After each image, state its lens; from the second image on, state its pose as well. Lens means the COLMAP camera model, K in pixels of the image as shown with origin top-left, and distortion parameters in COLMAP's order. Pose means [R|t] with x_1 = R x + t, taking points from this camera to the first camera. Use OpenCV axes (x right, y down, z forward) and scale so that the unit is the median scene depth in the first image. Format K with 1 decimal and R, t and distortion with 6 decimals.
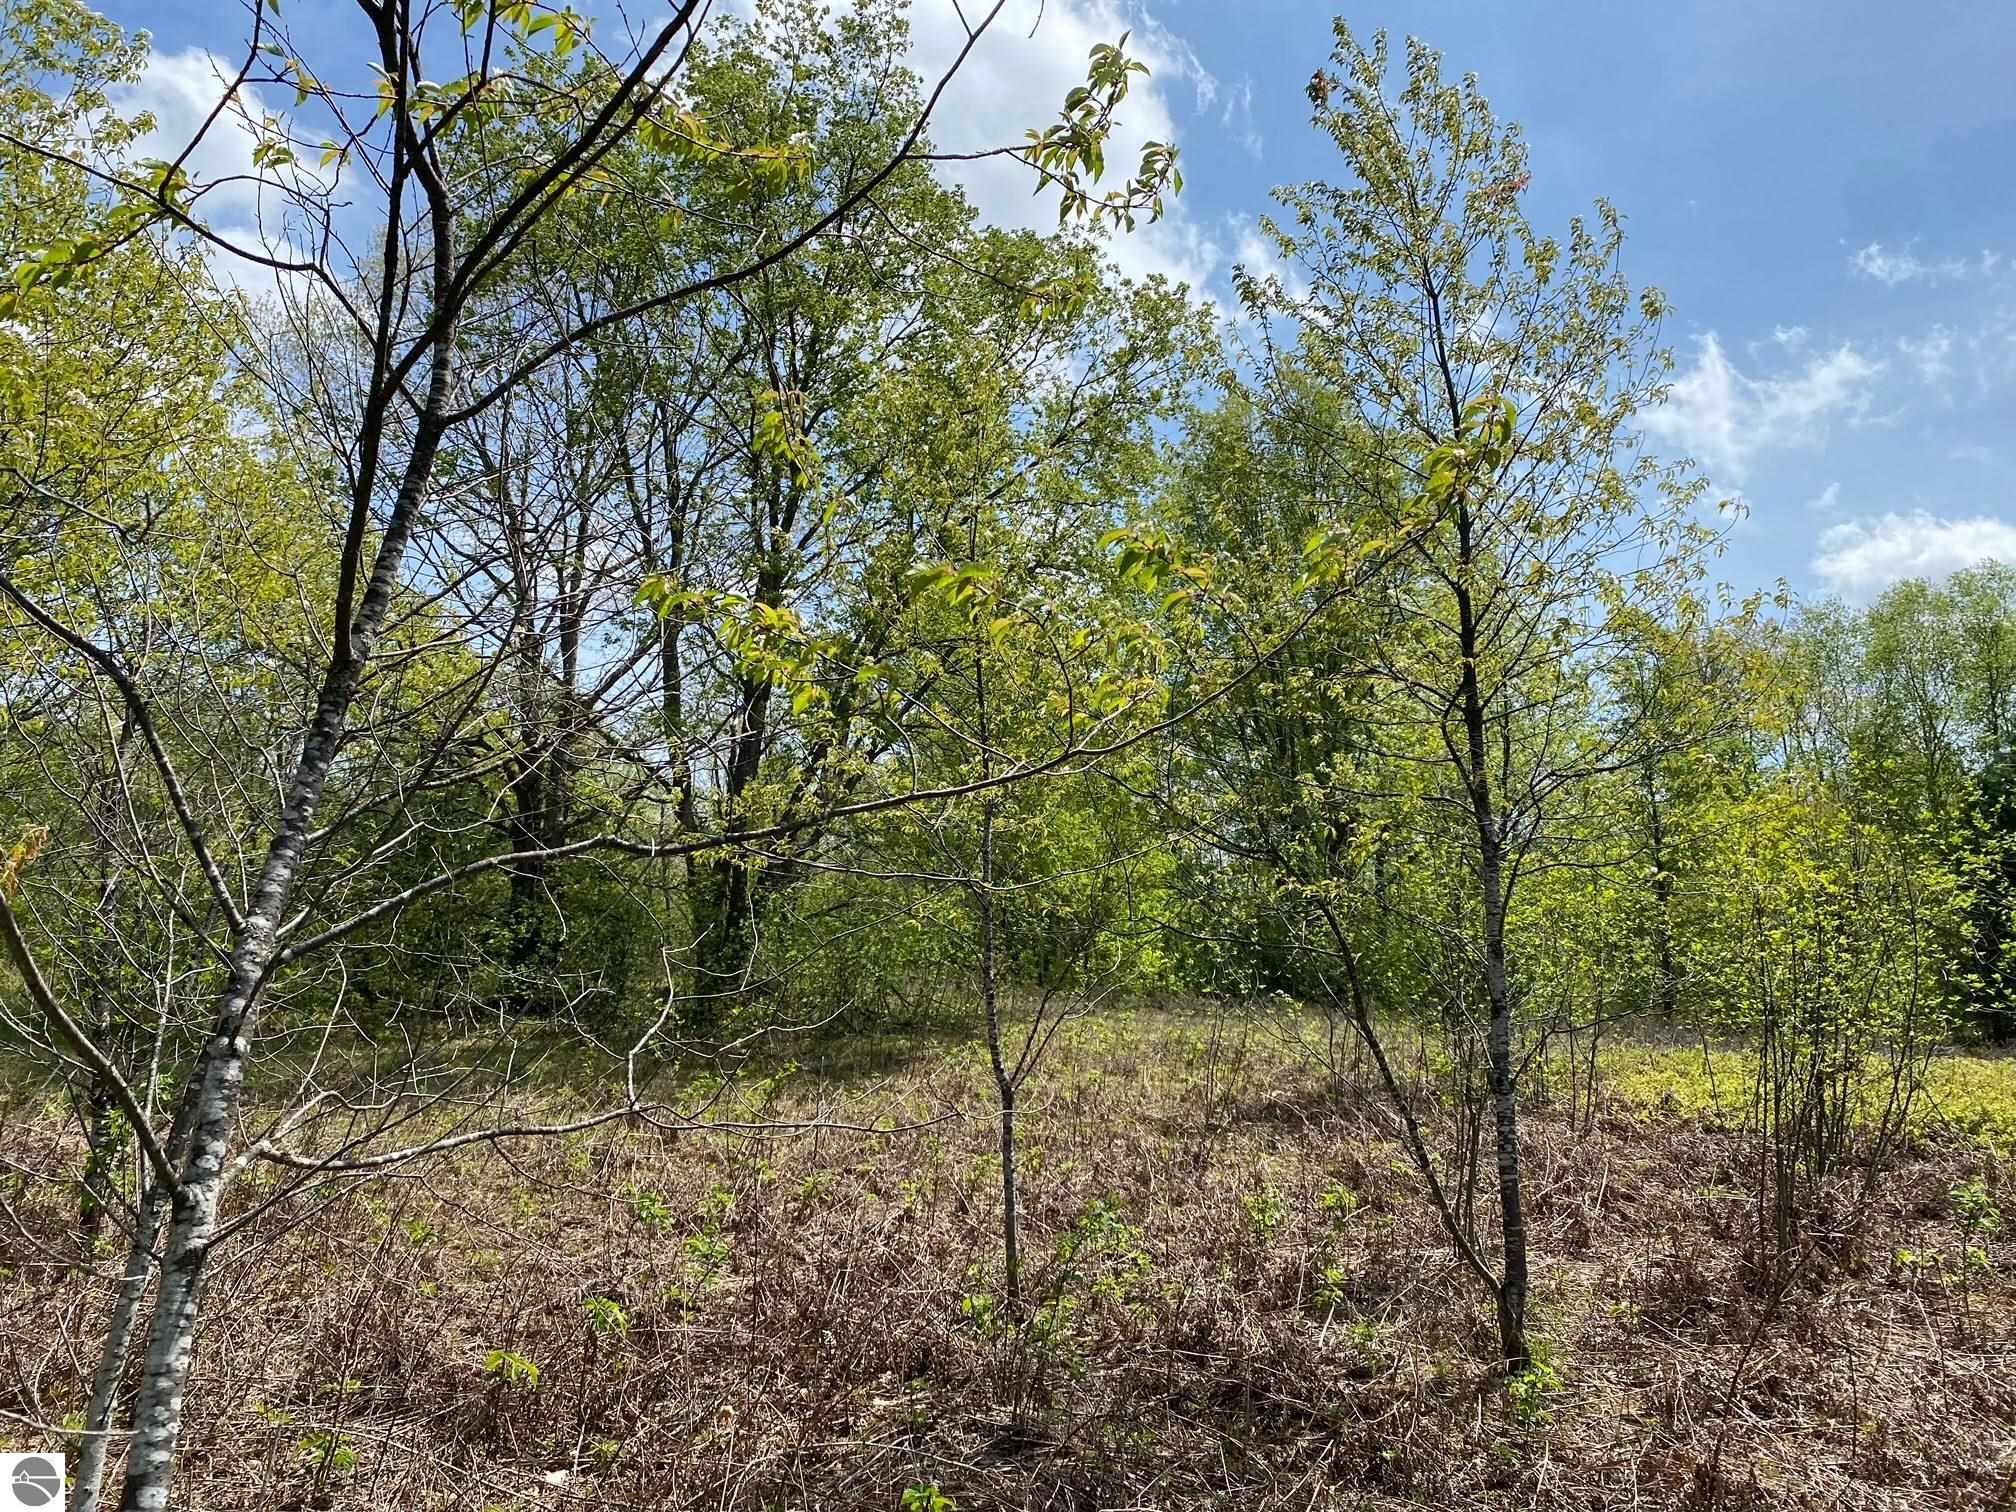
lens RADIAL K [[1517.9, 0, 1008.0], [0, 1517.9, 756.0], [0, 0, 1]] dist [0.009155, -0.018027]
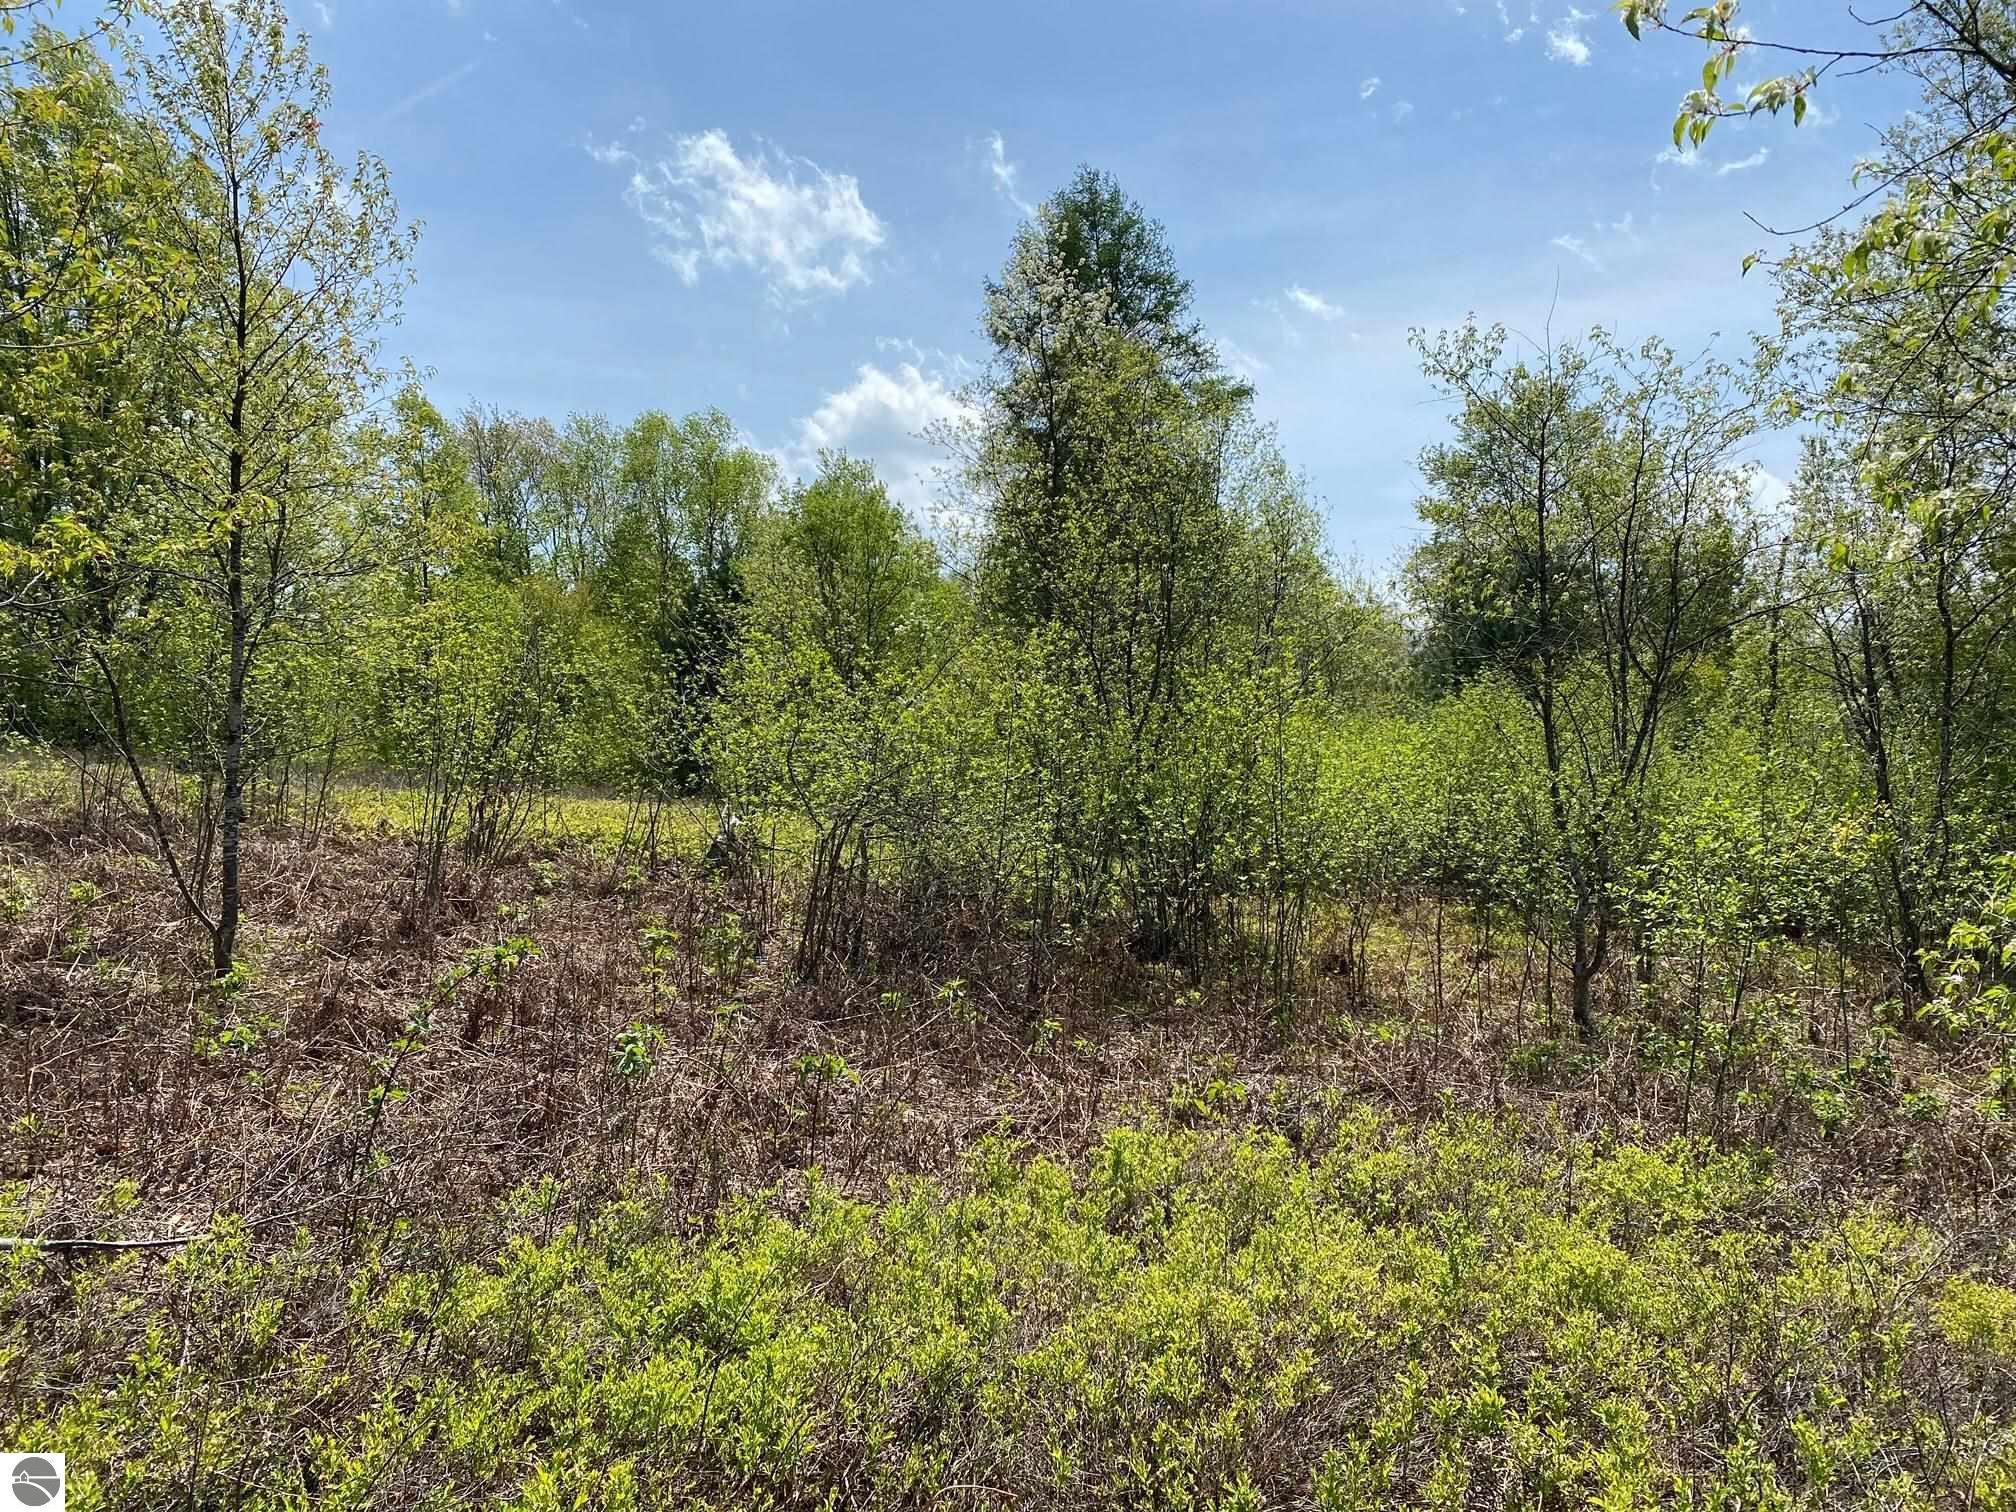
lens RADIAL K [[1675.3, 0, 1039.7], [0, 1675.3, 820.7], [0, 0, 1]] dist [0.056227, -0.003418]
pose [[0.746787, 0.005767, 0.665038, -0.111863], [-0.129416, 0.982107, 0.136809, -0.048877], [-0.652350, -0.188234, 0.734171, -0.457821]]
